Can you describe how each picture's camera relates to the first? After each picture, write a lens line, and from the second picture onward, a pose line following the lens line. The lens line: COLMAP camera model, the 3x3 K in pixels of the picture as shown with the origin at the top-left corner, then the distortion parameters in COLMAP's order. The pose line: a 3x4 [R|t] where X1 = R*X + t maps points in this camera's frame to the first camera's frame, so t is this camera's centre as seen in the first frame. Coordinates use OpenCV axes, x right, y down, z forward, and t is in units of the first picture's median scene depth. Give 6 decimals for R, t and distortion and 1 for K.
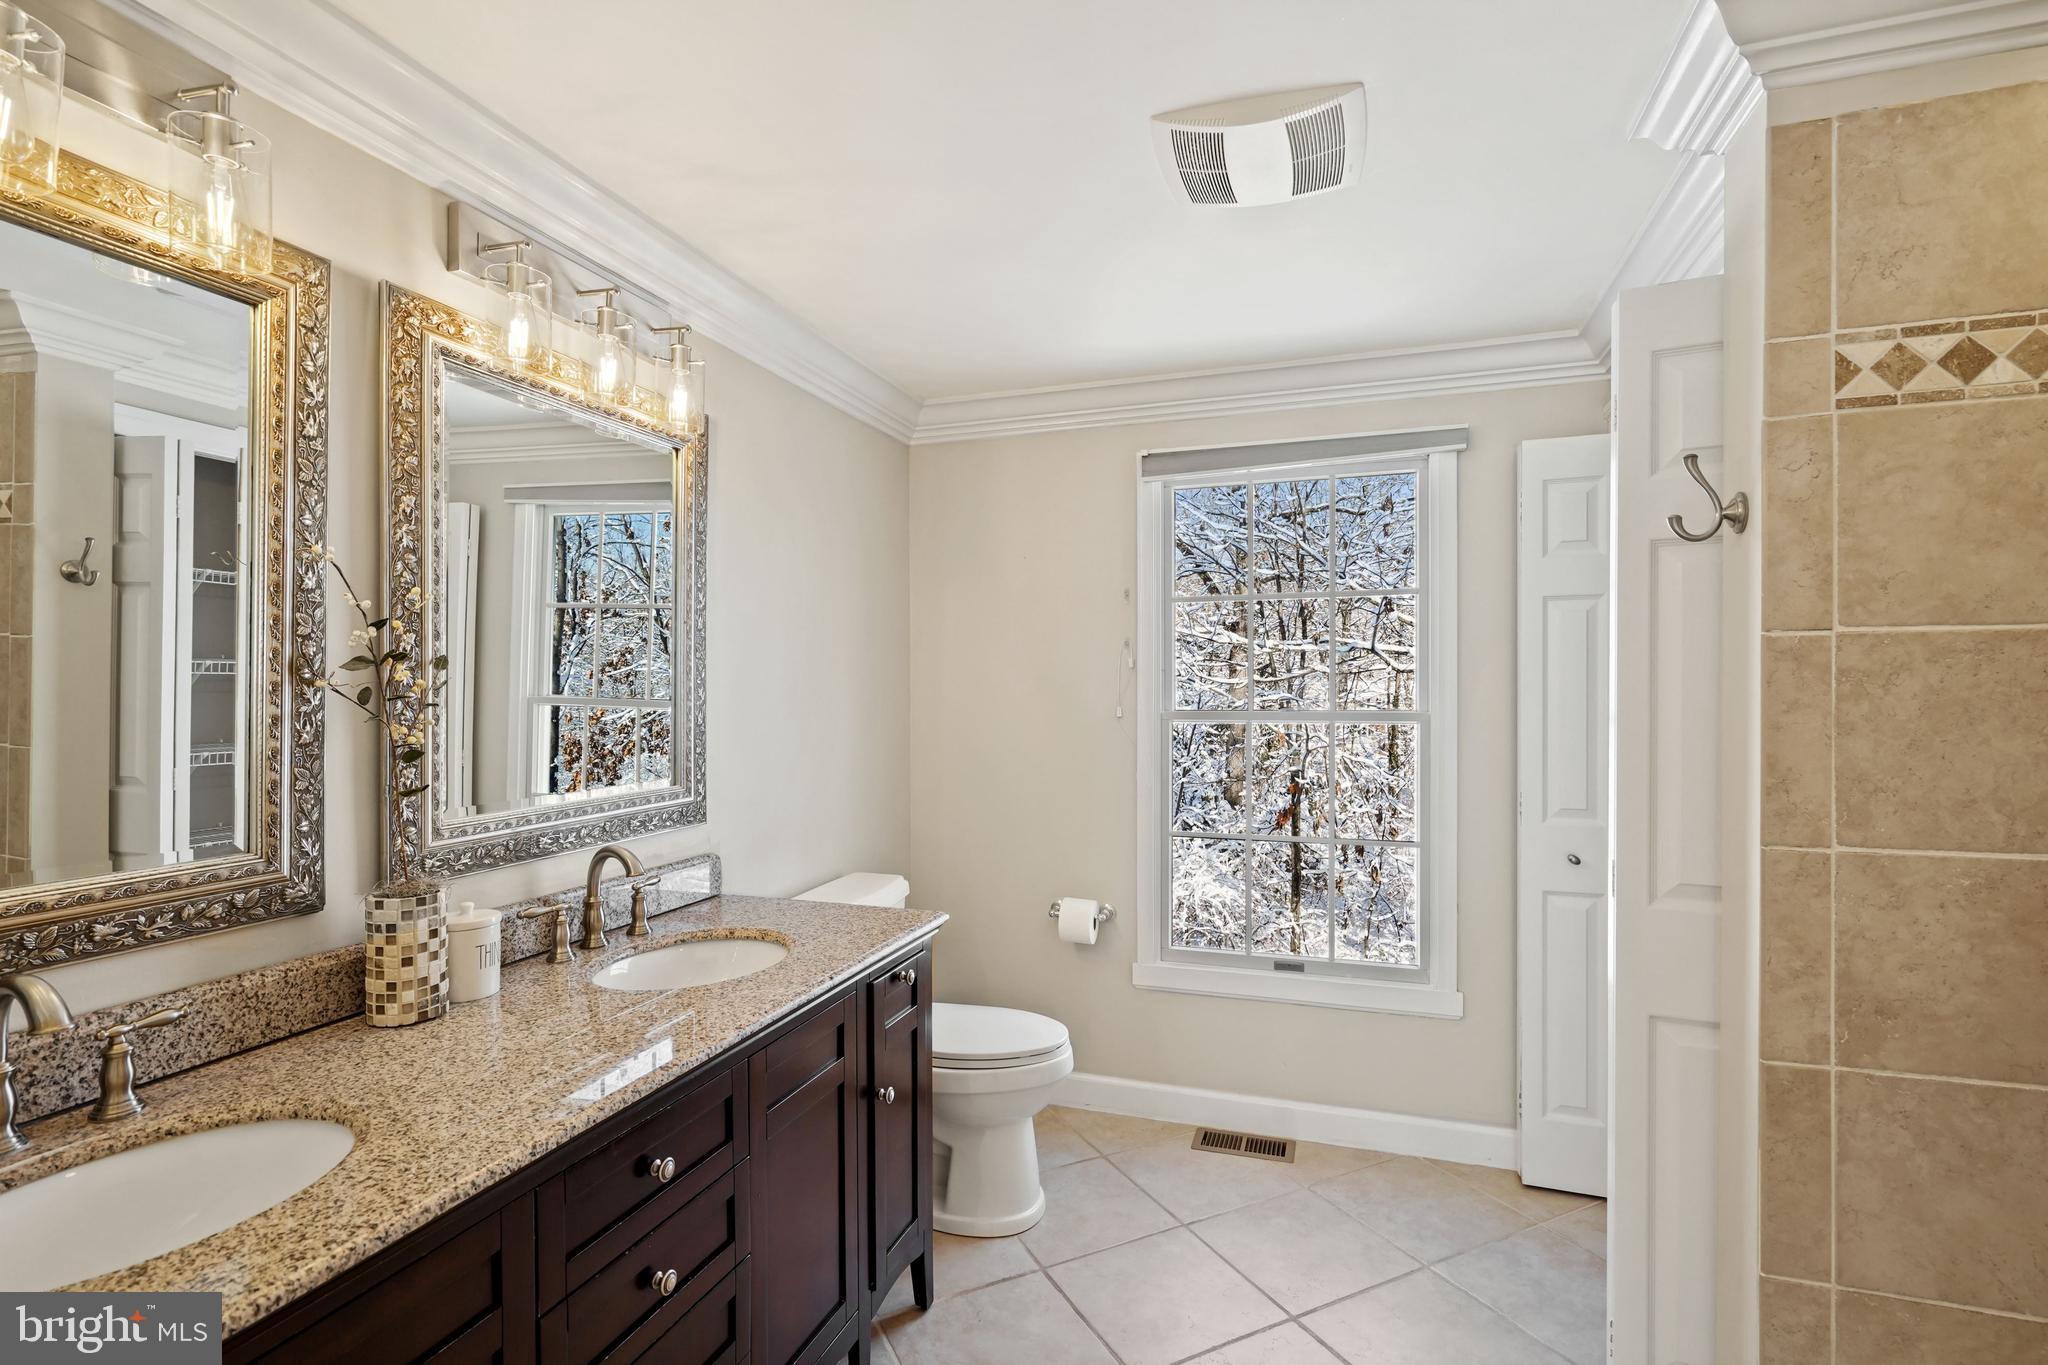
lens RADIAL K [[970.4, 0, 1021.6], [0, 970.4, 684.8], [0, 0, 1]] dist [-0.000720, 0.001158]
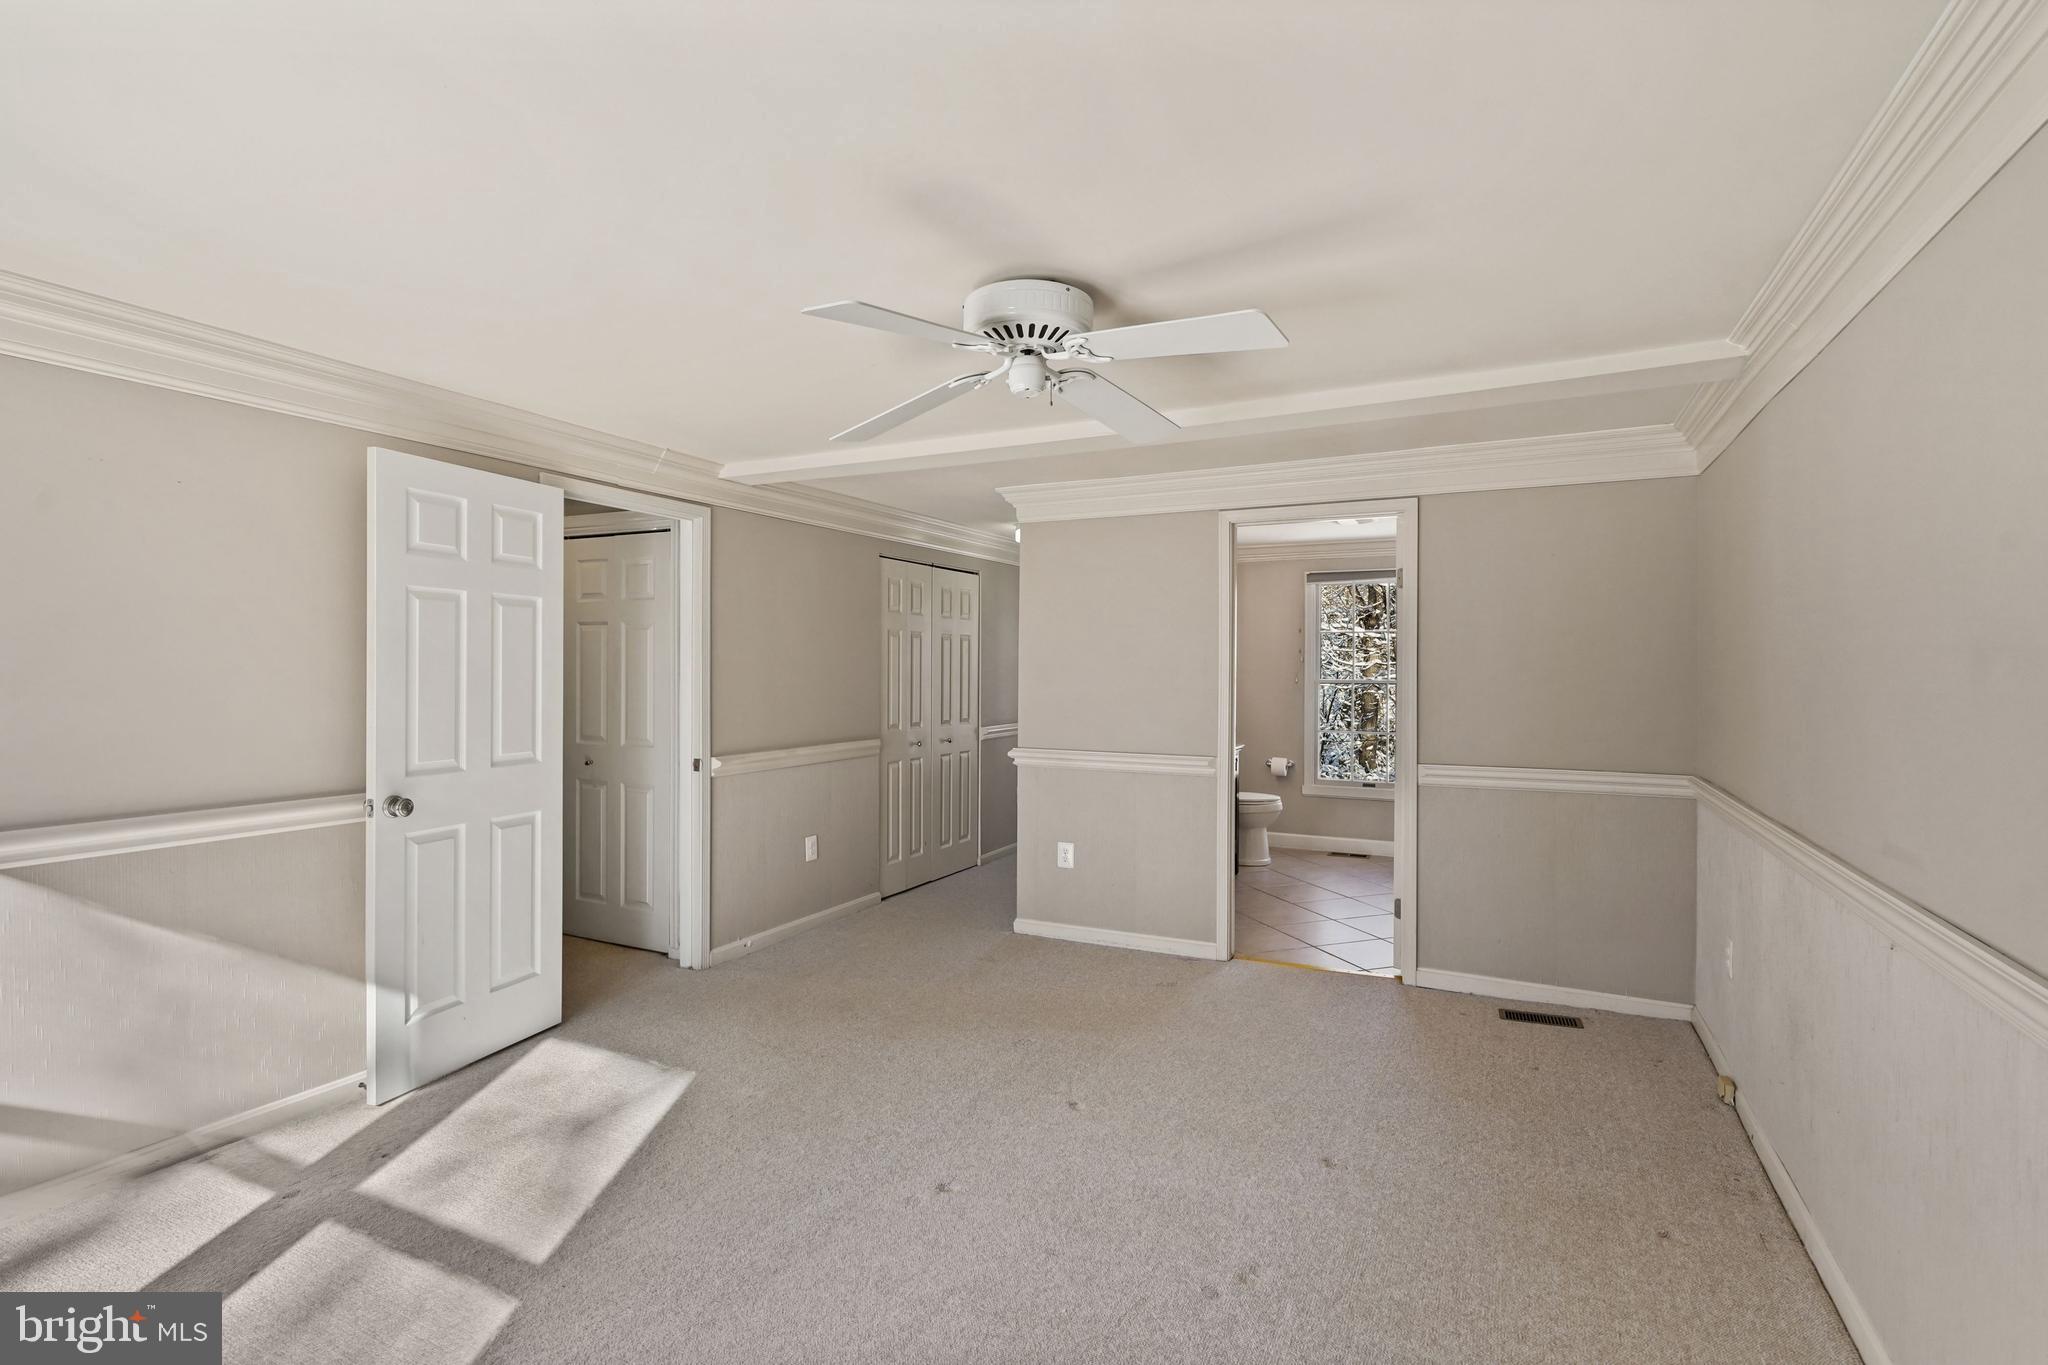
lens RADIAL K [[970.4, 0, 1028.3], [0, 970.4, 674.7], [0, 0, 1]] dist [-0.000720, 0.001158]
pose [[0.990754, -0.003048, -0.135640, -0.229303], [0.004034, 0.999967, 0.006994, -0.002241], [0.135614, -0.007477, 0.990734, -1.454257]]
